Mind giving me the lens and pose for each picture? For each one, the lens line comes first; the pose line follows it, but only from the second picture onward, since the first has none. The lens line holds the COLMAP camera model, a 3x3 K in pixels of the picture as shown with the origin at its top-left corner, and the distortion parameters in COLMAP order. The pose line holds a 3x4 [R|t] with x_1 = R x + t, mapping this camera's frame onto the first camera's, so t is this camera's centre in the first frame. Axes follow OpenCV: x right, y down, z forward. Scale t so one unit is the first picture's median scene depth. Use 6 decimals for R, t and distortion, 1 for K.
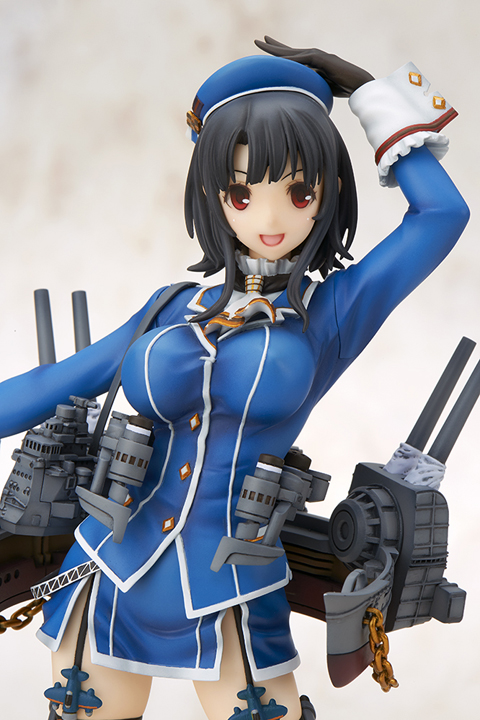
lens RADIAL K [[2772.3, 0, 240.0], [0, 2772.3, 360.0], [0, 0, 1]] dist [-0.191918, -0.792183]
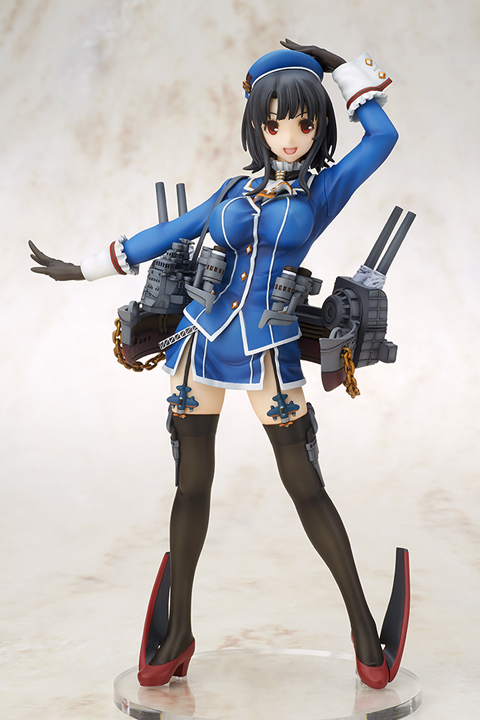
lens RADIAL K [[2344.4, 0, 218.1], [0, 2344.4, 359.6], [0, 0, 1]] dist [0.123263, 1.573092]
pose [[0.999948, -0.003820, -0.009407, -0.022222], [0.004010, 0.999786, 0.020283, 0.063205], [0.009327, -0.020319, 0.999750, -0.559179]]
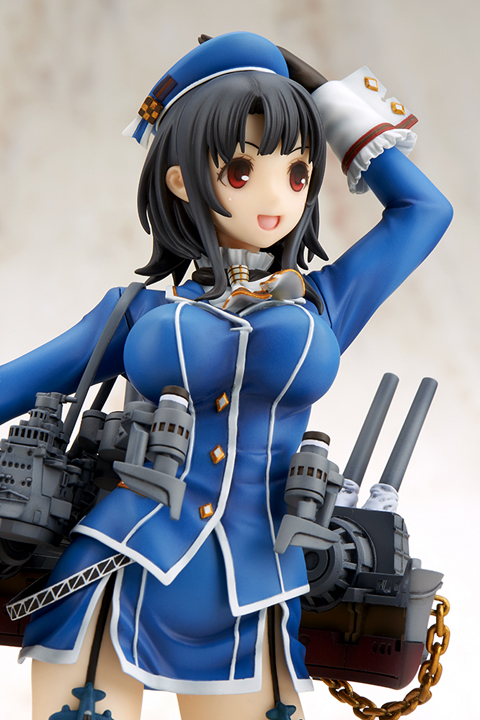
lens RADIAL K [[2912.8, 0, 240.0], [0, 2912.8, 360.0], [0, 0, 1]] dist [-0.273199, -1.686210]
pose [[0.883120, 0.064894, 0.464638, -0.443071], [0.050966, 0.971255, -0.232519, 0.225138], [-0.466371, 0.229023, 0.854428, 0.189683]]
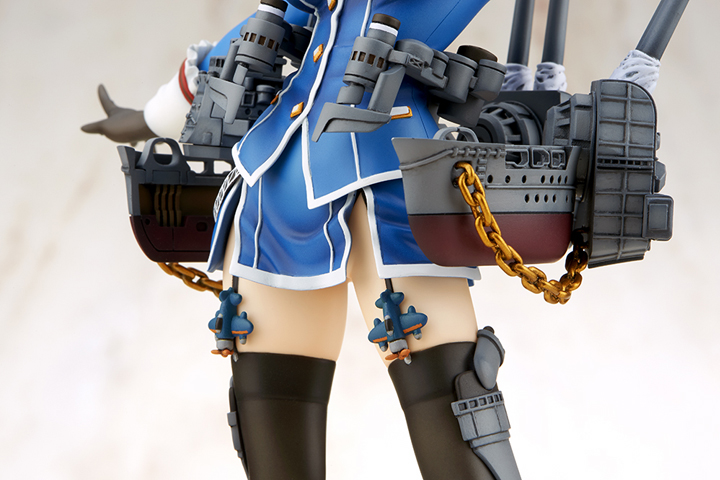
lens RADIAL K [[2912.8, 0, 360.0], [0, 2912.8, 240.0], [0, 0, 1]] dist [-0.273199, -1.686210]
pose [[0.863364, -0.072259, -0.499381, 0.454245], [-0.036857, 0.978018, -0.205237, 0.289749], [0.503234, 0.195600, 0.841722, 0.218467]]
